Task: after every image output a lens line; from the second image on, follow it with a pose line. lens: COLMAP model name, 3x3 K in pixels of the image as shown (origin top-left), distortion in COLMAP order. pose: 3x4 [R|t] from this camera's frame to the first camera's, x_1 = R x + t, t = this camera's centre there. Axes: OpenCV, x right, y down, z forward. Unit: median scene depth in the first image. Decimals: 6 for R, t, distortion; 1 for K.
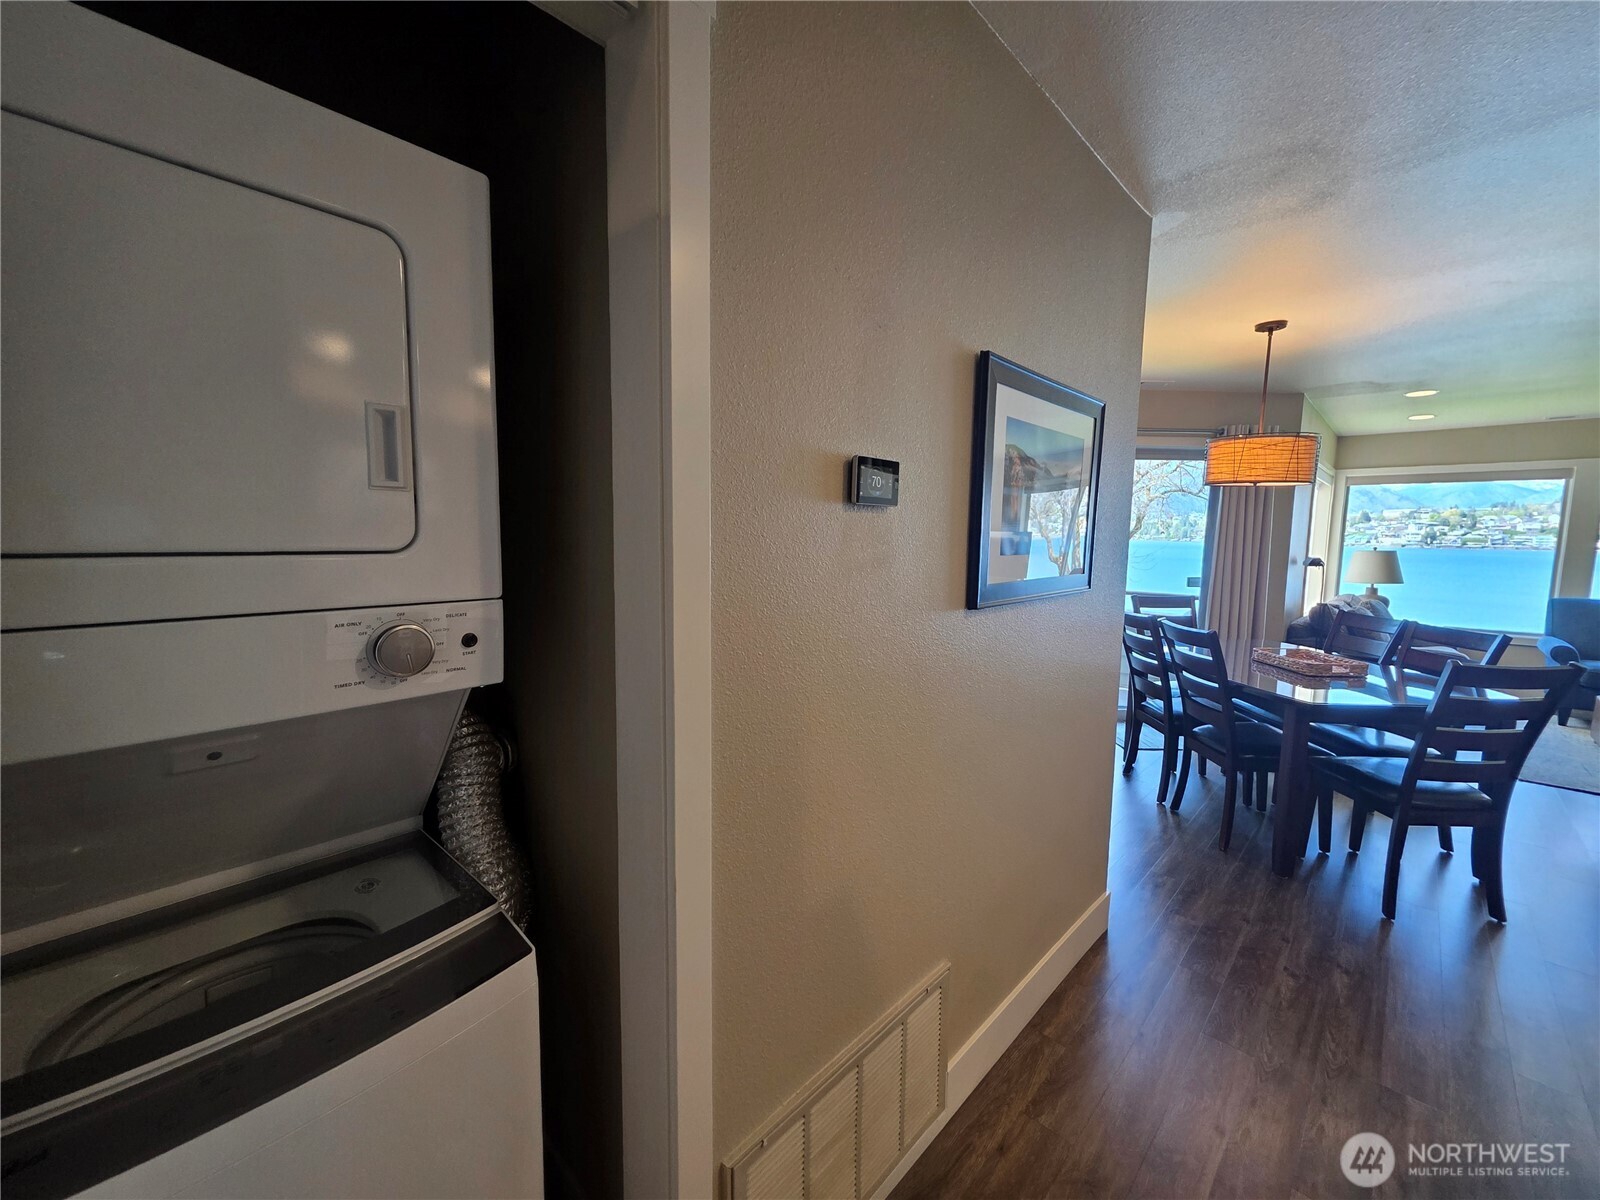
lens RADIAL K [[638.7, 0, 795.3], [0, 638.7, 598.8], [0, 0, 1]] dist [0.002490, -0.000550]
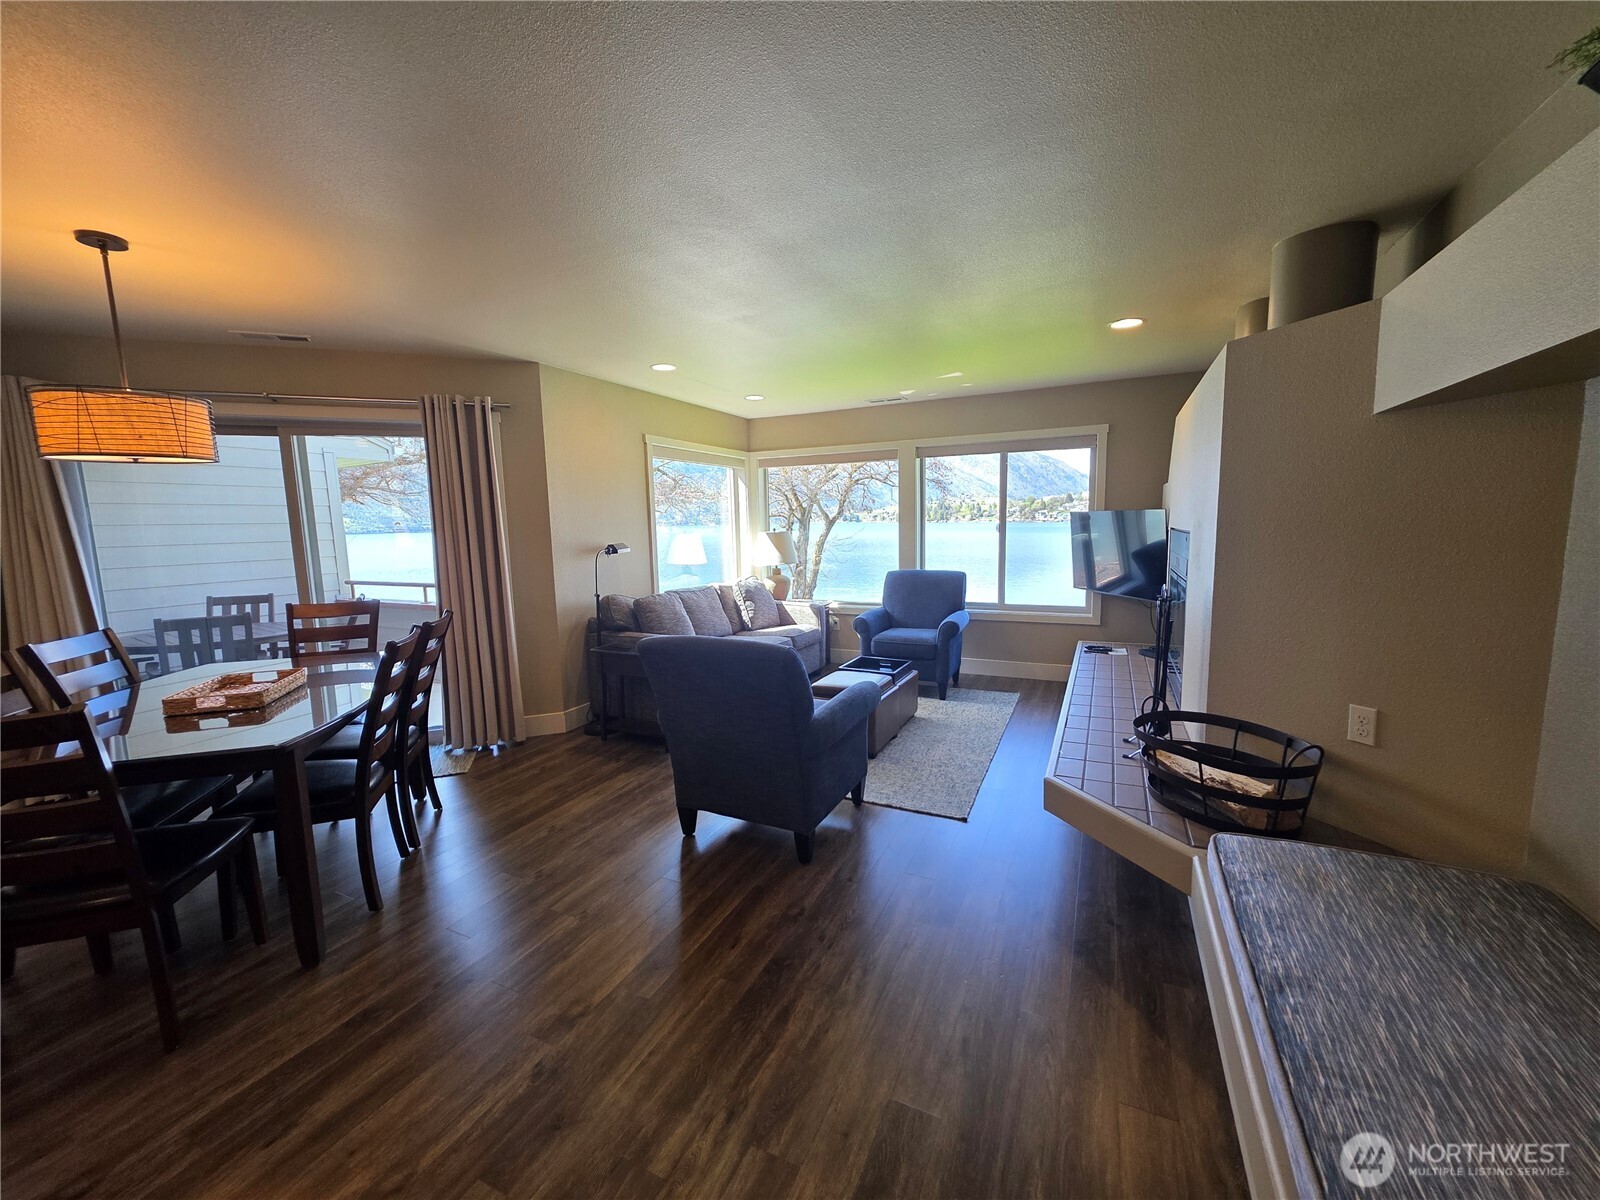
lens RADIAL K [[638.7, 0, 800.6], [0, 638.7, 599.0], [0, 0, 1]] dist [0.002490, -0.000550]
pose [[0.946924, -0.071709, 0.313356, 0.593670], [0.067177, 0.997421, 0.025251, 0.006753], [-0.314358, -0.002860, 0.949300, 0.030292]]
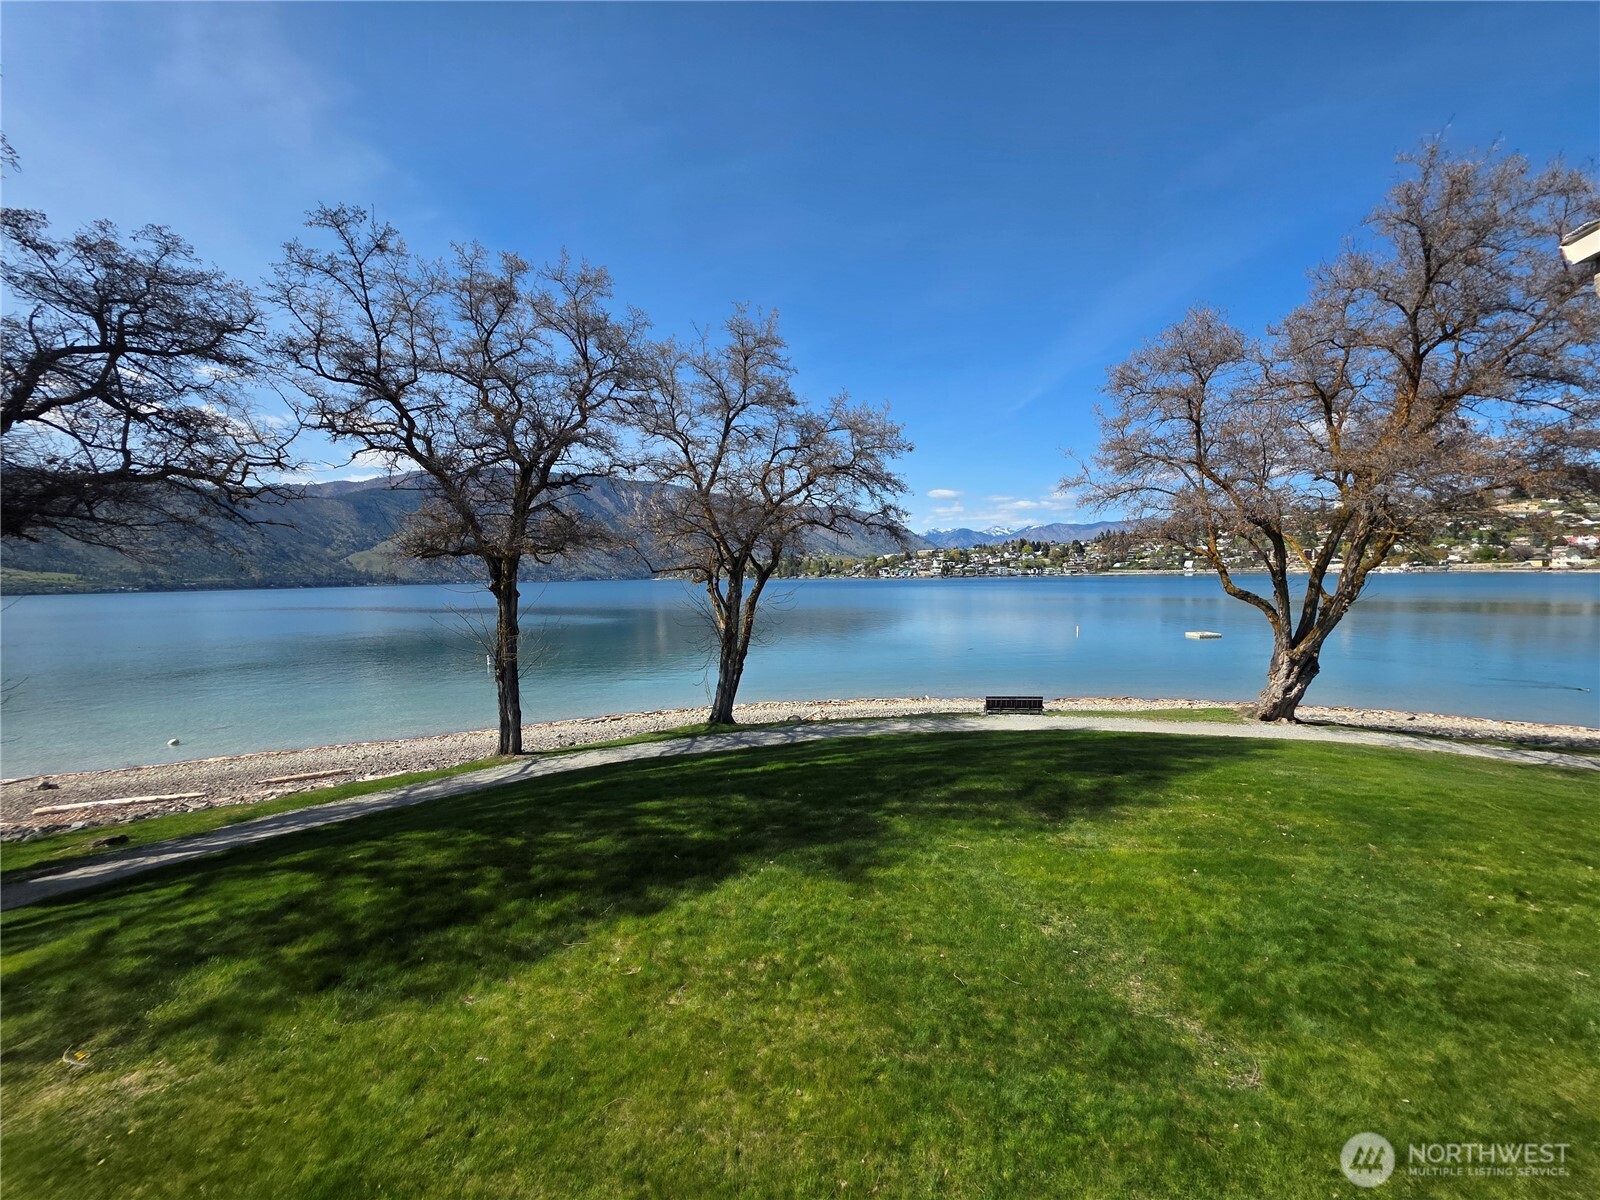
lens RADIAL K [[638.7, 0, 803.0], [0, 638.7, 596.0], [0, 0, 1]] dist [0.002490, -0.000550]
pose [[0.845197, -0.048438, 0.532255, 0.433531], [0.087537, 0.994982, -0.048456, -0.093559], [-0.527237, 0.087547, 0.845196, 1.075760]]
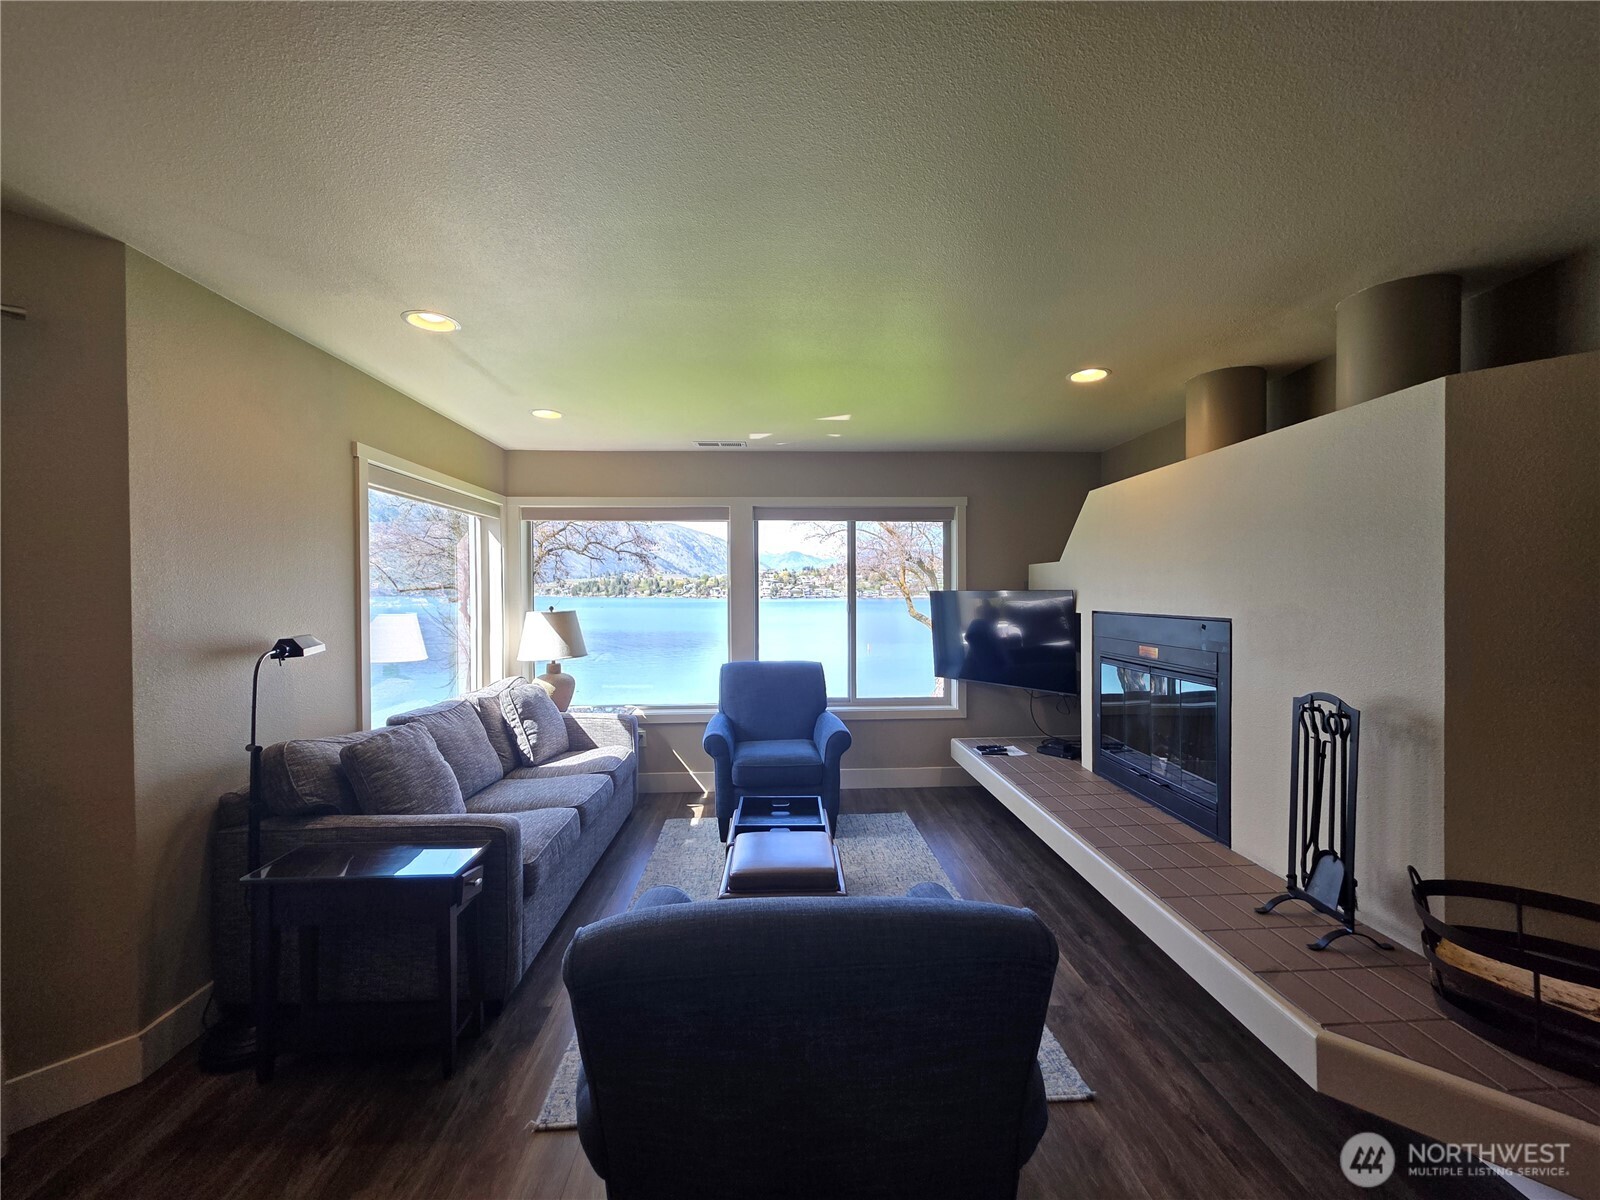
lens RADIAL K [[638.7, 0, 803.0], [0, 638.7, 597.6], [0, 0, 1]] dist [0.002490, -0.000550]
pose [[0.681148, -0.022536, 0.731798, 0.556480], [0.090736, 0.994419, -0.053833, -0.026825], [-0.726501, 0.103069, 0.679392, 0.310845]]
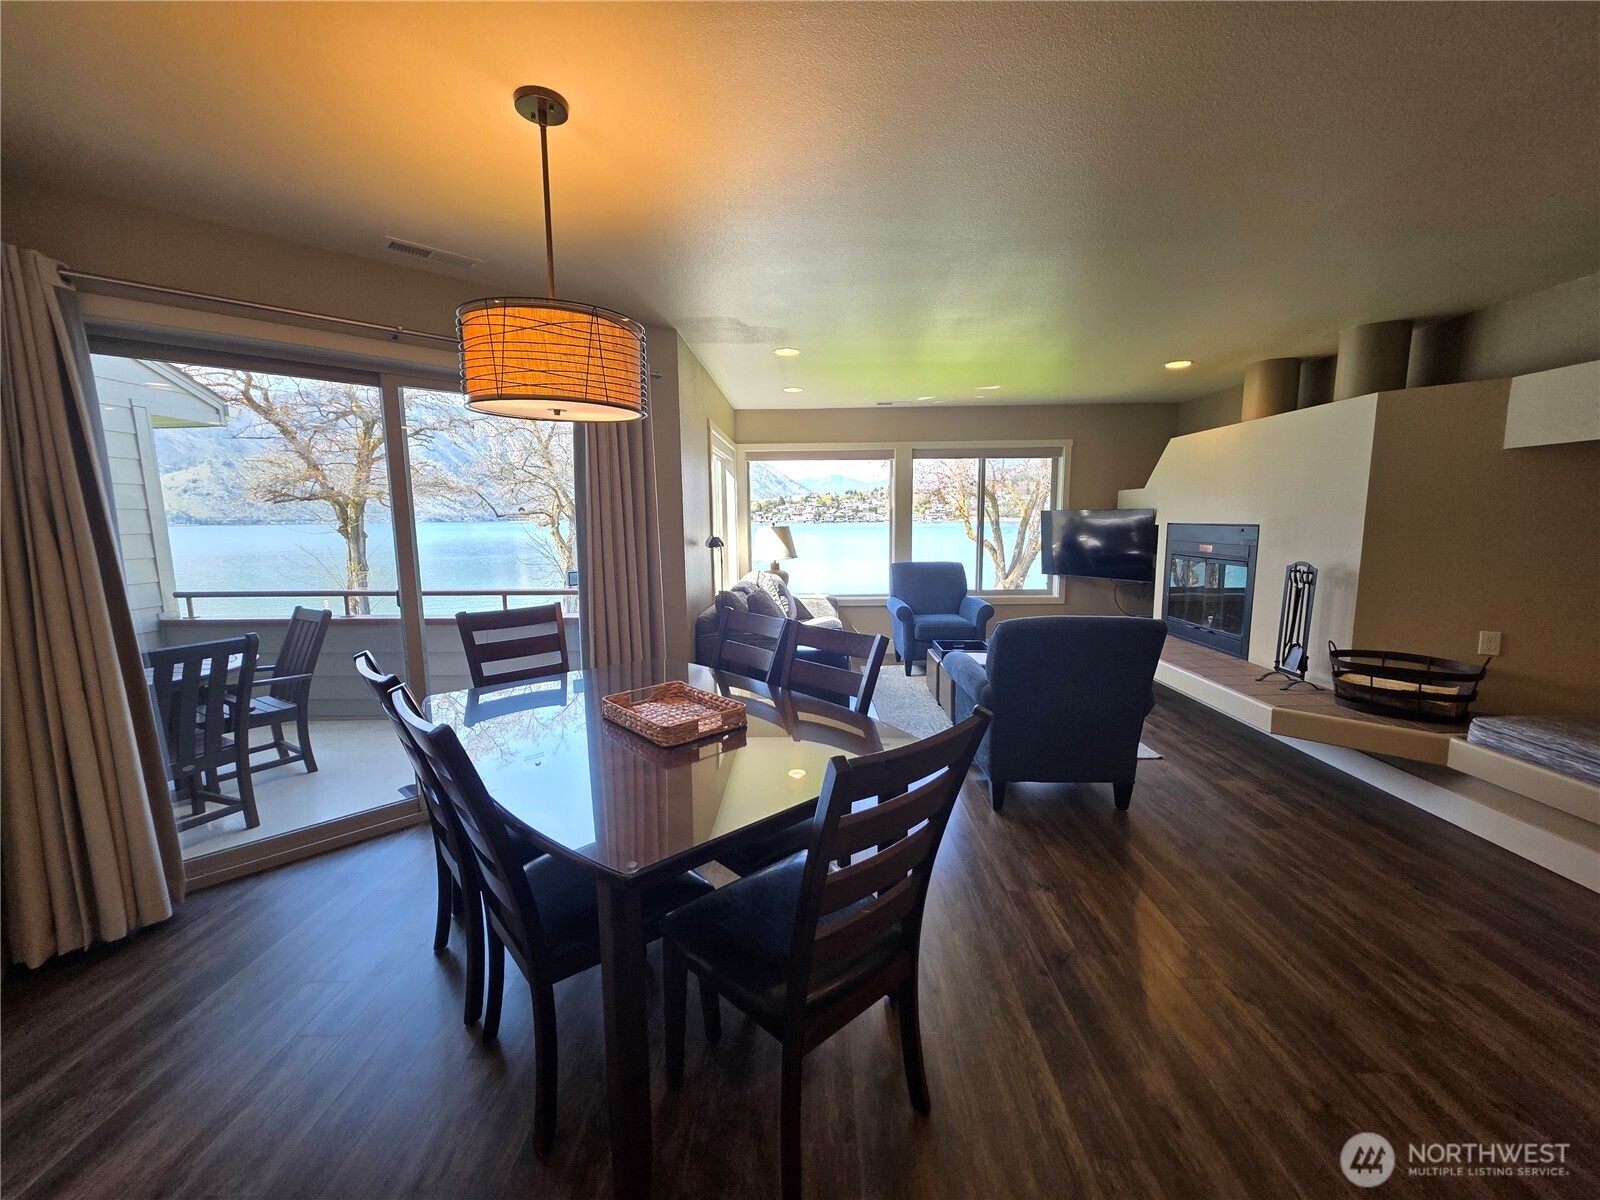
lens RADIAL K [[638.7, 0, 803.3], [0, 638.7, 602.5], [0, 0, 1]] dist [0.002490, -0.000550]
pose [[0.727257, -0.110678, 0.677383, 0.240441], [0.090799, 0.993753, 0.064886, -0.017065], [-0.680333, 0.014317, 0.732763, 0.229179]]
